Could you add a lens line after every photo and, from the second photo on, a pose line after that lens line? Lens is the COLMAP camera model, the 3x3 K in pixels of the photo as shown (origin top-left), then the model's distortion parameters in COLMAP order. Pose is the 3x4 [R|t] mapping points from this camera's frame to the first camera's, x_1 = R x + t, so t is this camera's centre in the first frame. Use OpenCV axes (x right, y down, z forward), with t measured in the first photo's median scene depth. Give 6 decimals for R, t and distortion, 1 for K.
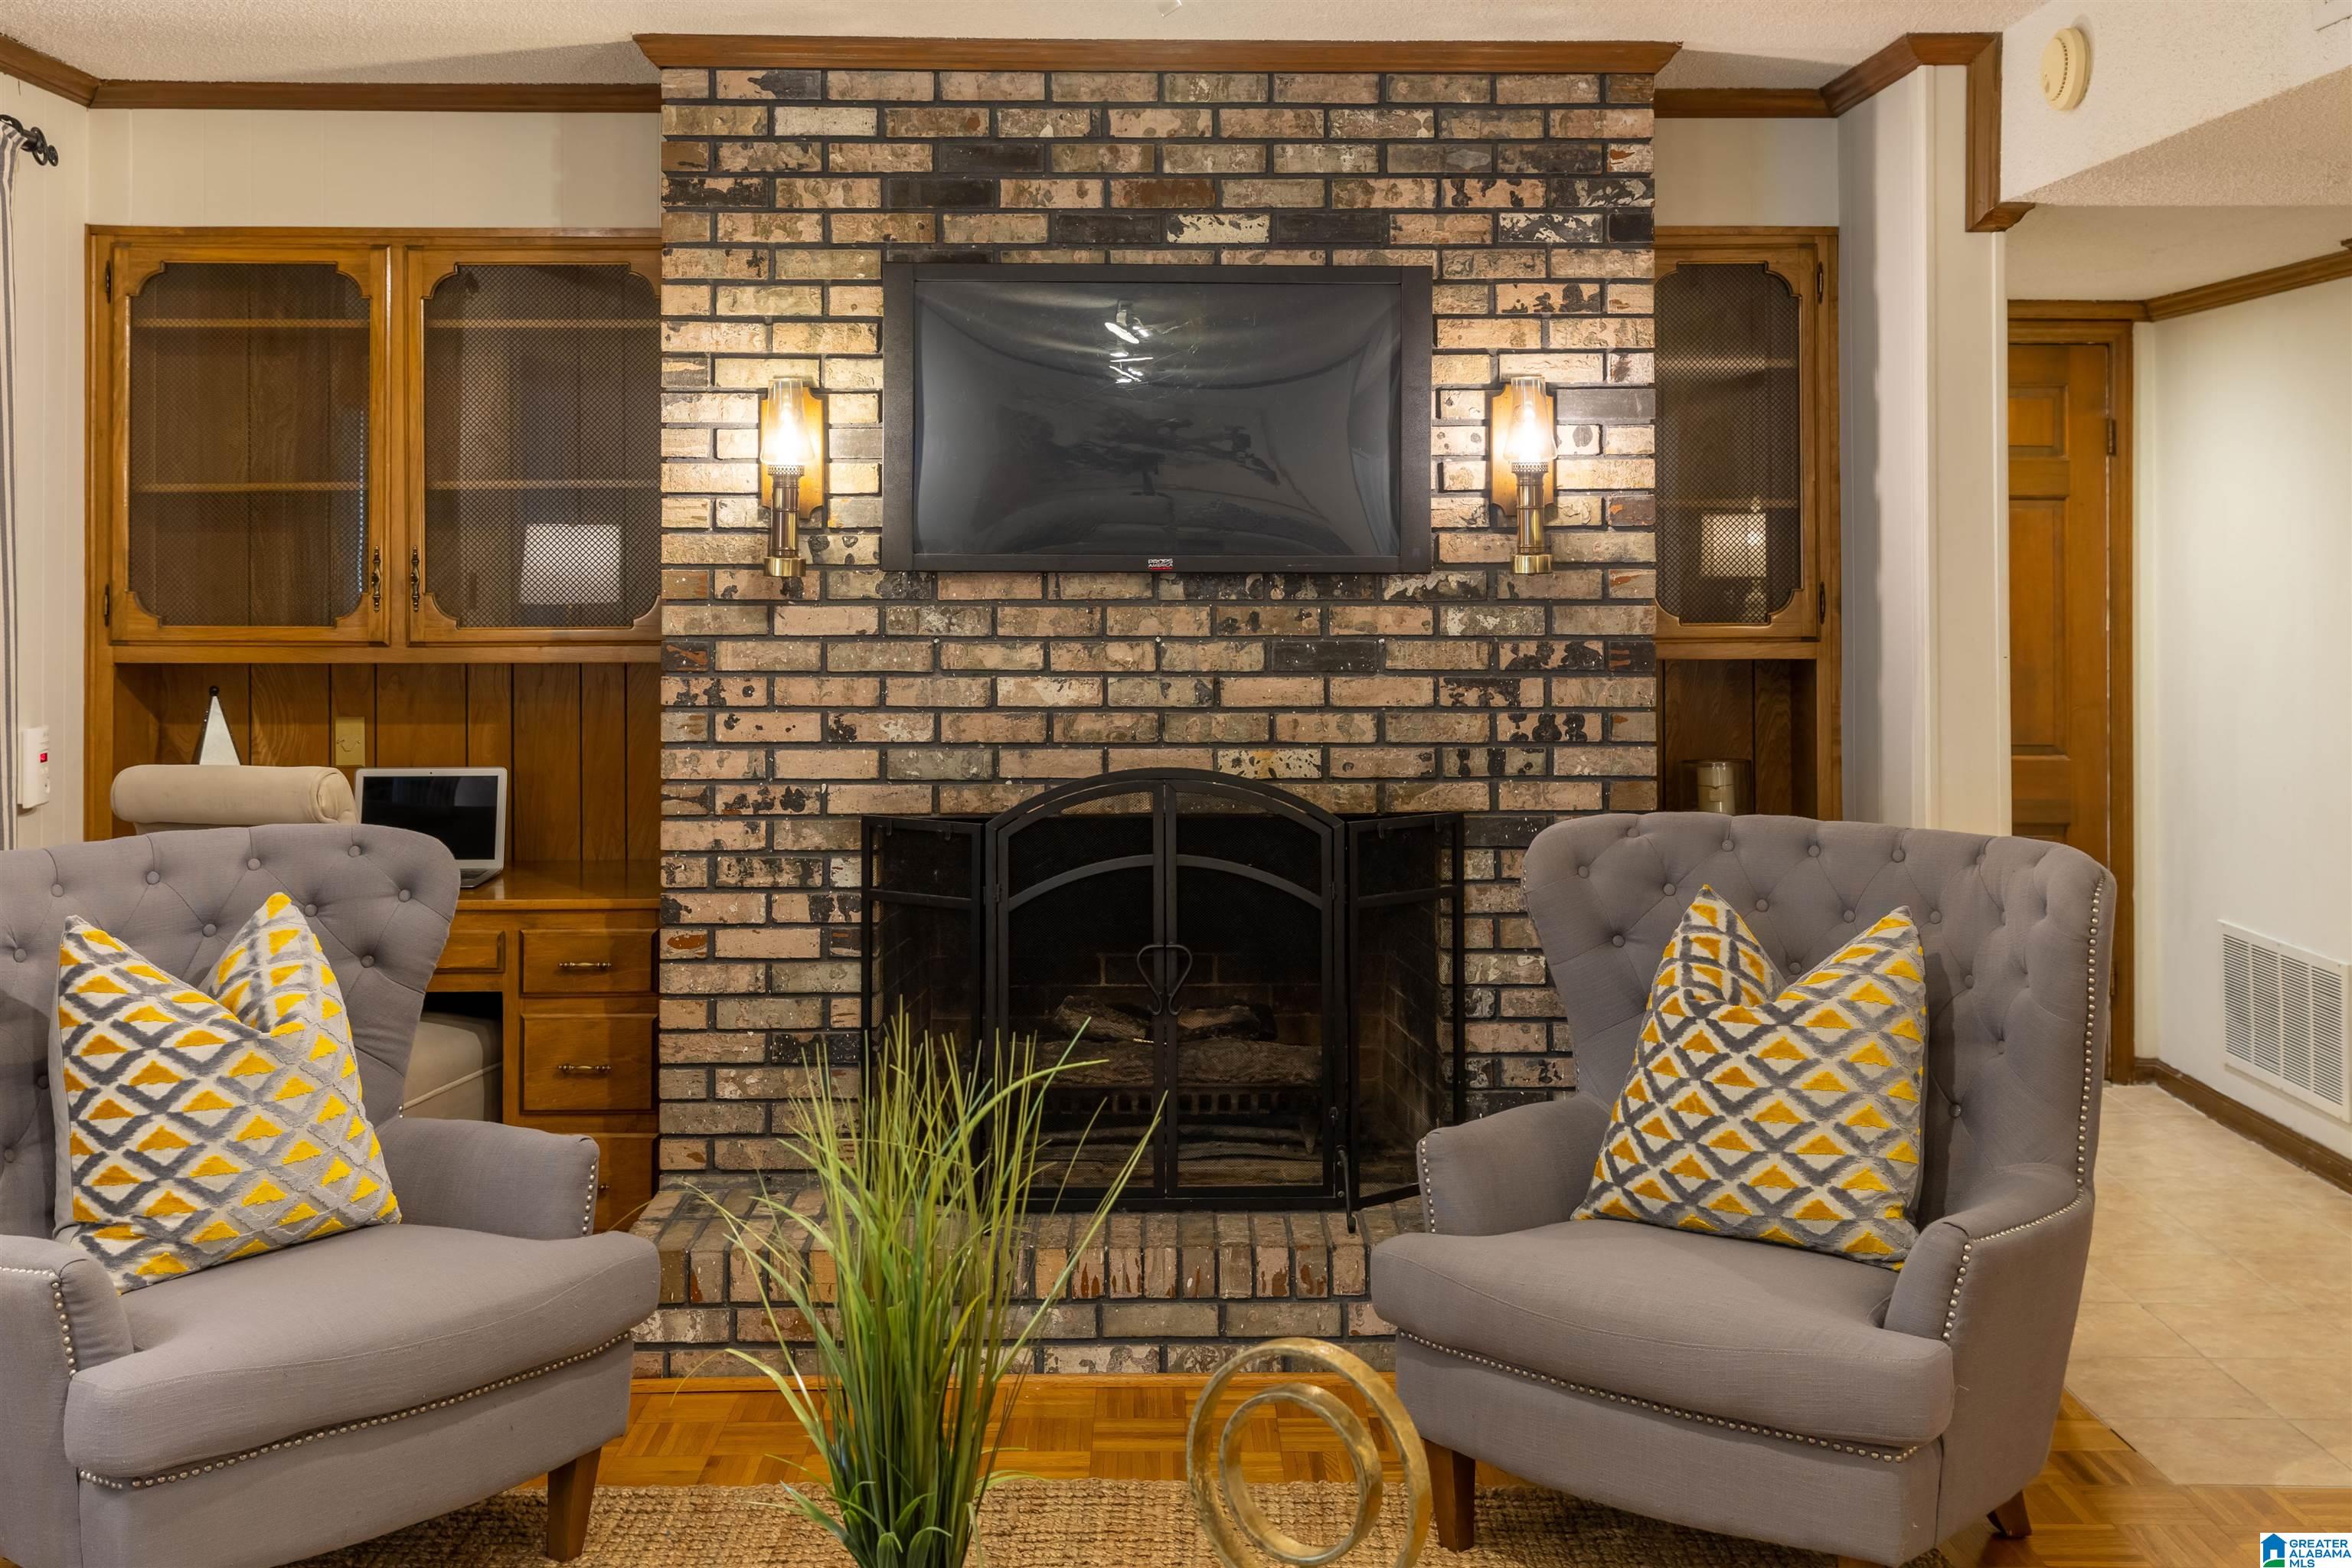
lens RADIAL K [[2469.0, 0, 1177.2], [0, 2469.0, 586.5], [0, 0, 1]] dist [0.008234, -0.002521]
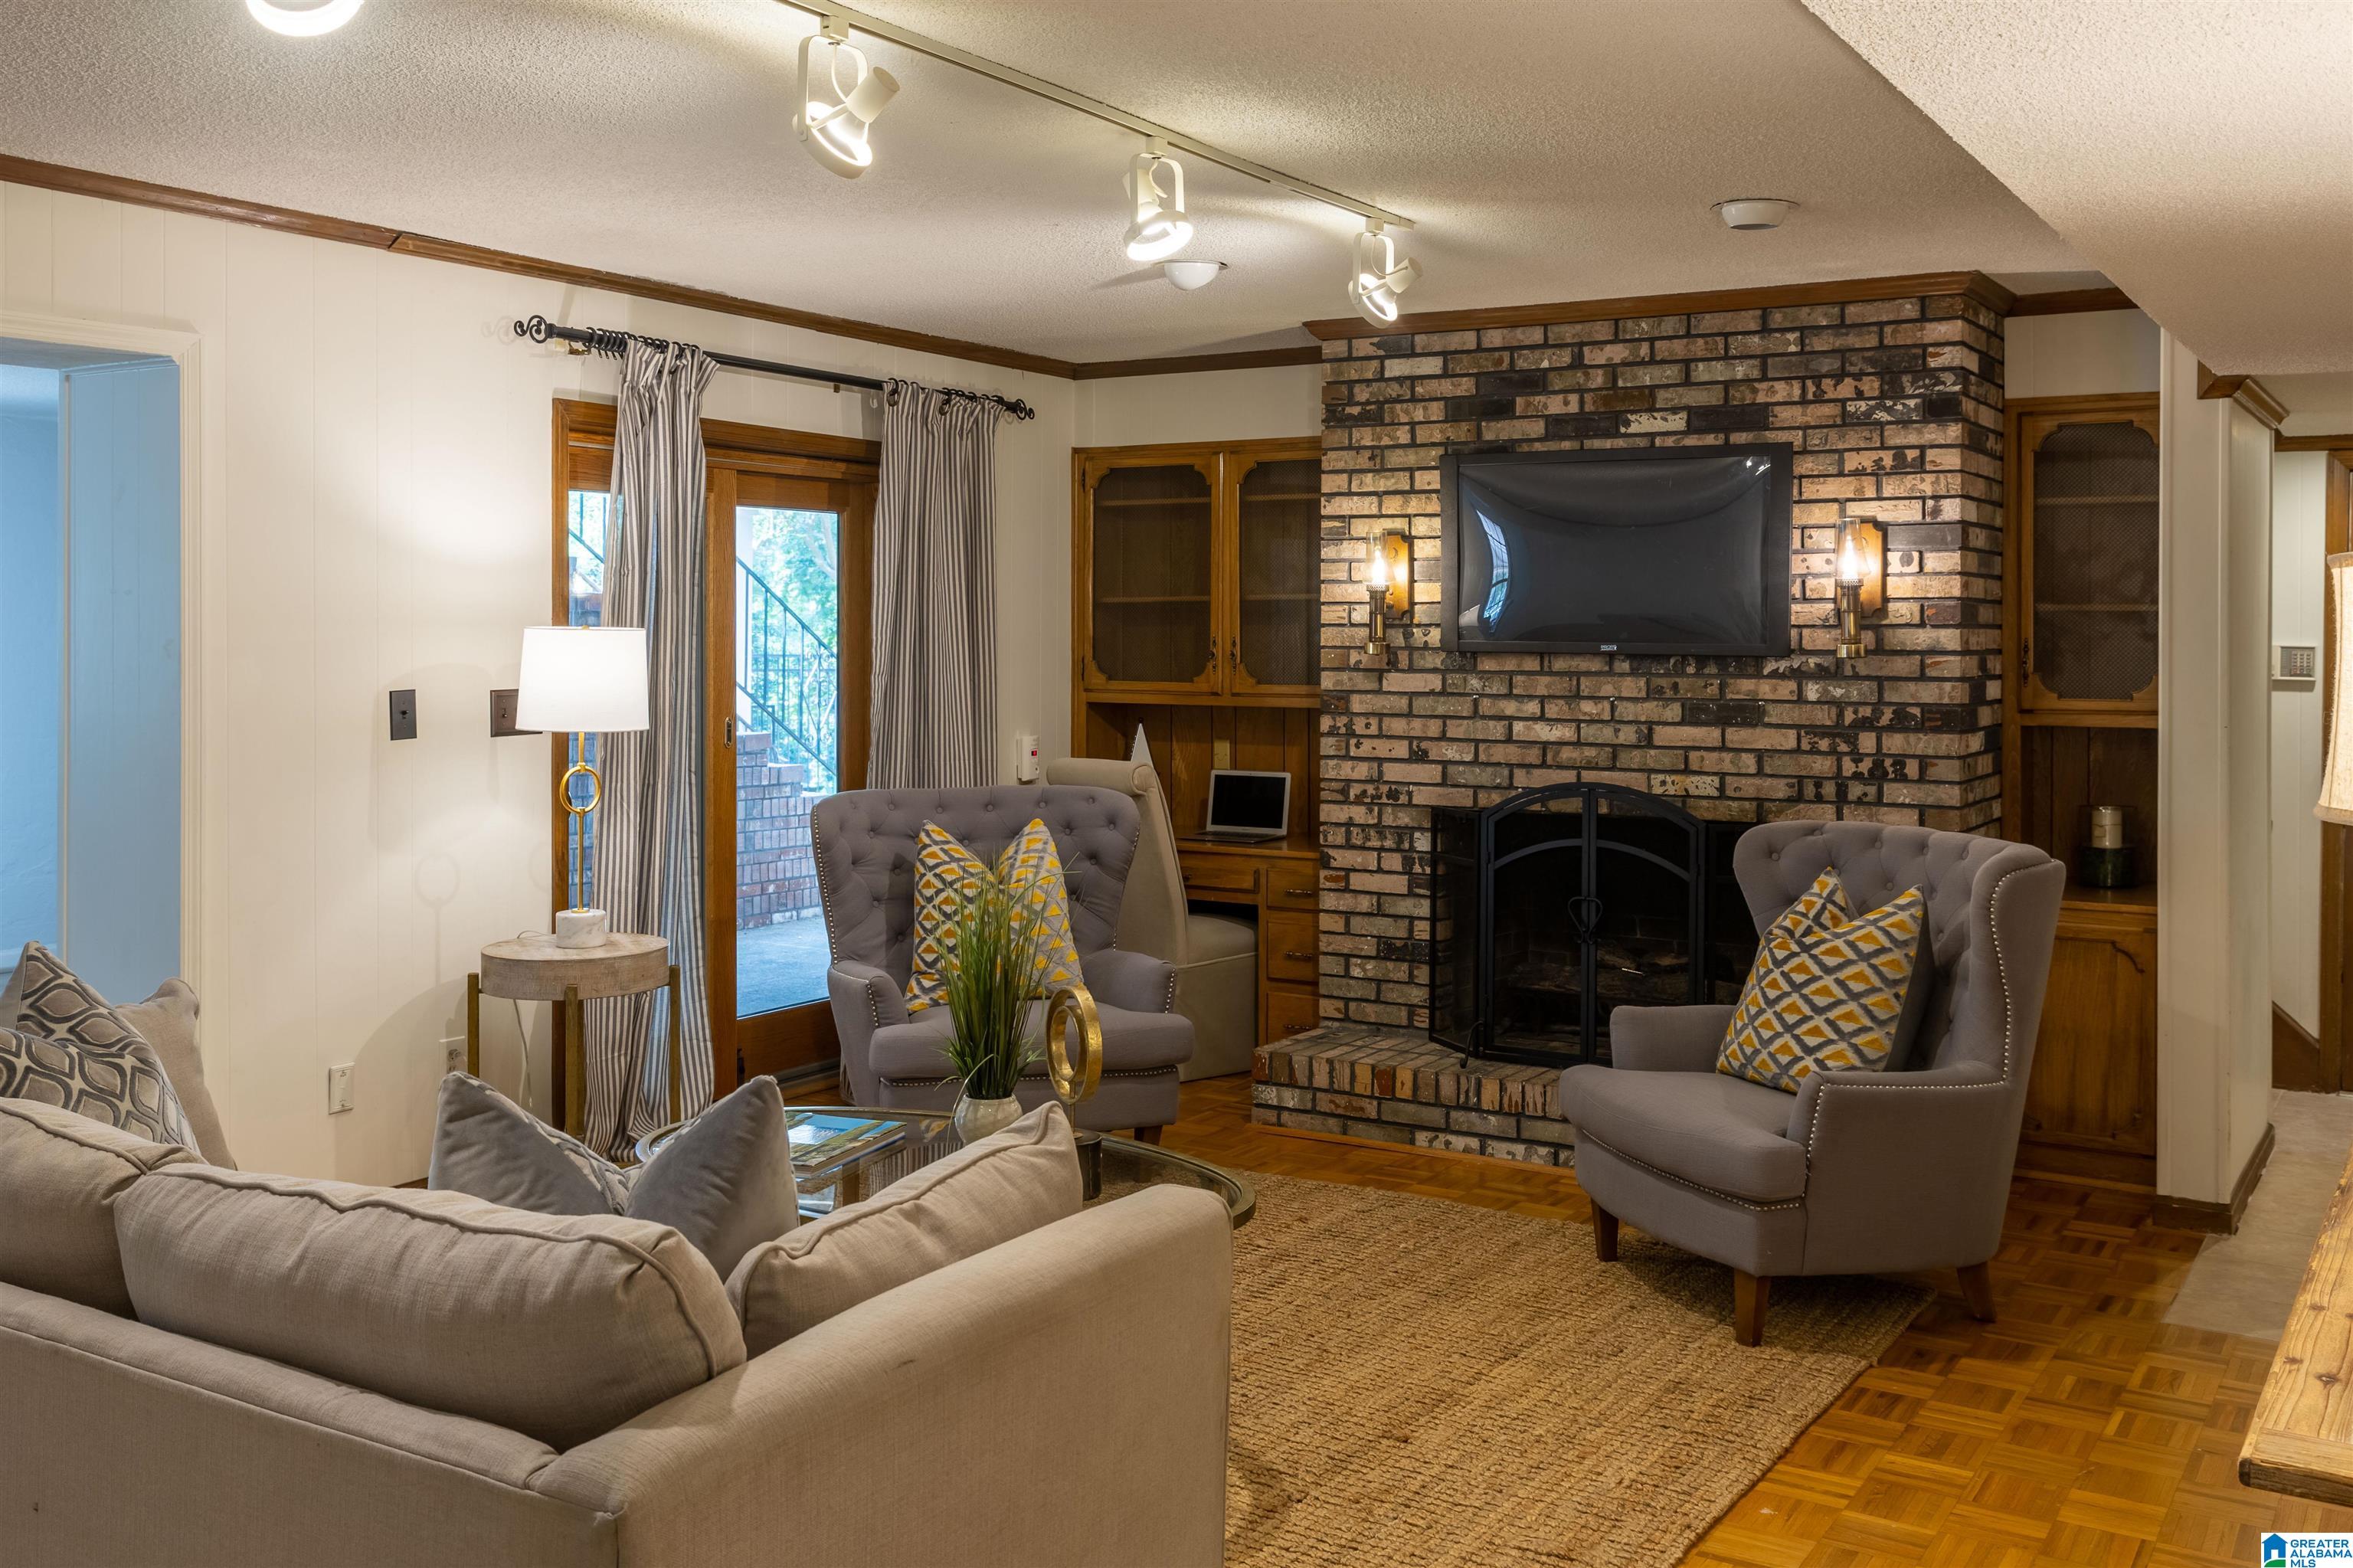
lens RADIAL K [[2143.0, 0, 1176.5], [0, 2143.0, 784.0], [0, 0, 1]] dist [-0.050770, 0.001559]
pose [[0.833935, 0.042520, -0.550223, 0.490238], [-0.014888, 0.998398, 0.054590, 0.006064], [0.551662, -0.037333, 0.833232, -0.232217]]
